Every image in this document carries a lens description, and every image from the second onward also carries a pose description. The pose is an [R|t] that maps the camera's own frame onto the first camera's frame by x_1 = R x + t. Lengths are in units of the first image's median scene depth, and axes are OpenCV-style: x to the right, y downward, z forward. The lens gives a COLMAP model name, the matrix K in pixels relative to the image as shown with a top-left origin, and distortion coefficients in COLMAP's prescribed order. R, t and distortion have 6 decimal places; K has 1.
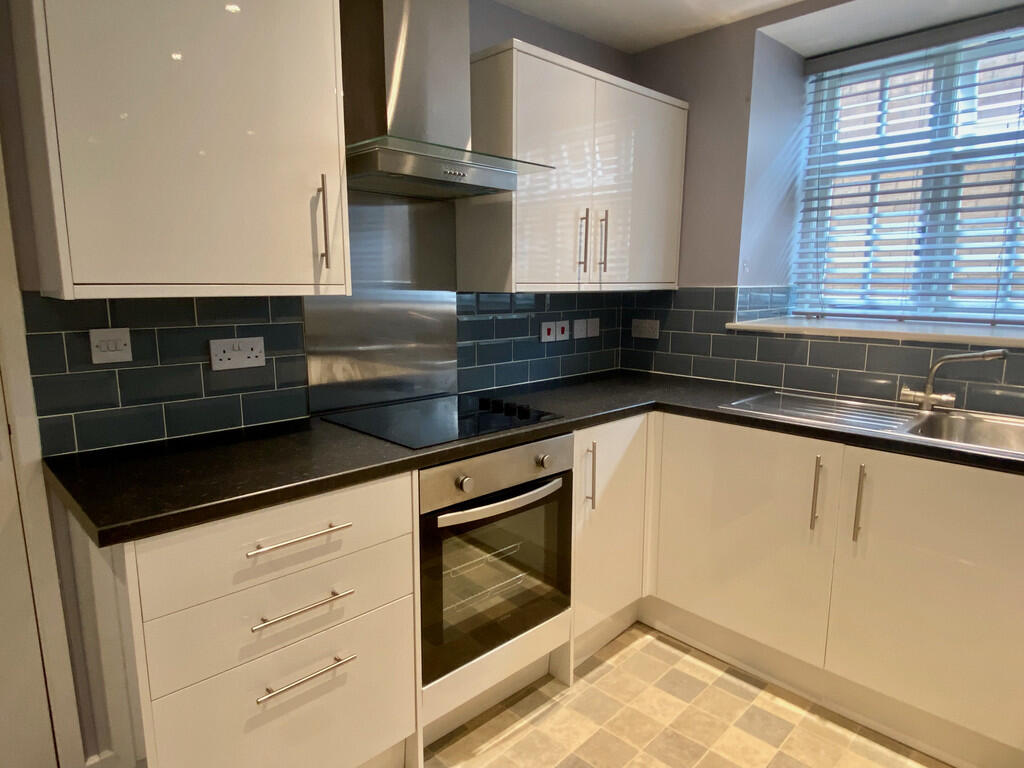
lens RADIAL K [[617.8, 0, 511.9], [0, 617.8, 387.0], [0, 0, 1]] dist [0.020477, -0.007707]
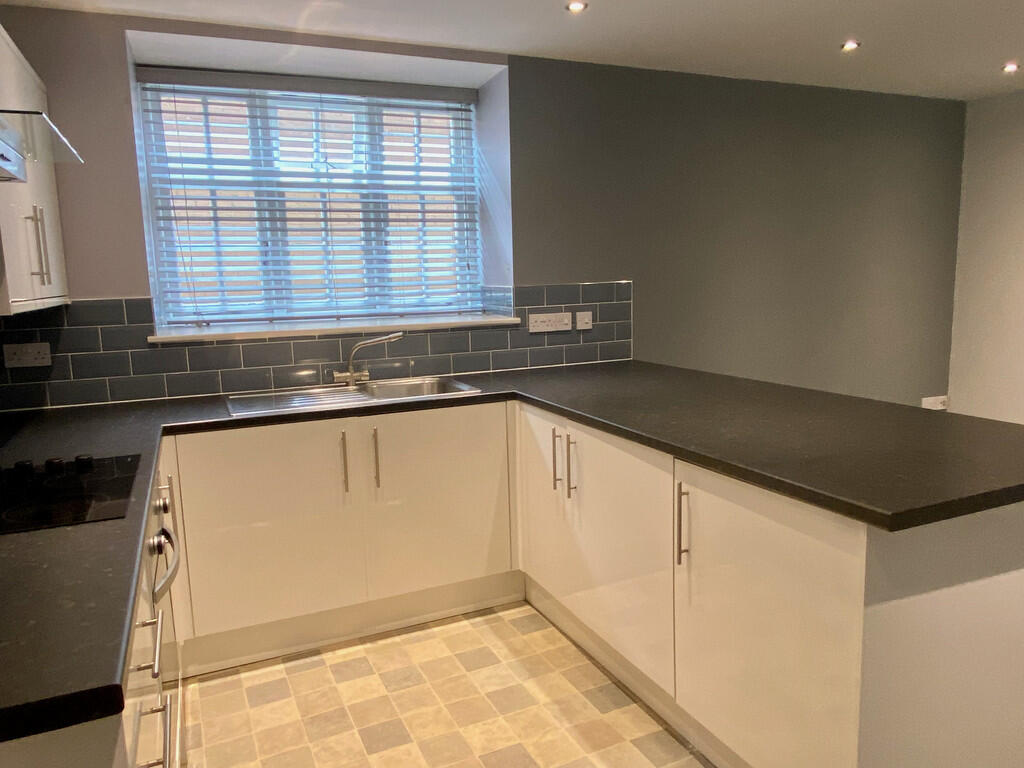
lens RADIAL K [[722.1, 0, 512.4], [0, 722.1, 382.4], [0, 0, 1]] dist [-0.006096, -0.000322]
pose [[0.344840, -0.147069, 0.927069, -0.537761], [0.181611, 0.979441, 0.087824, -0.036432], [-0.920925, 0.138081, 0.364460, 0.130704]]
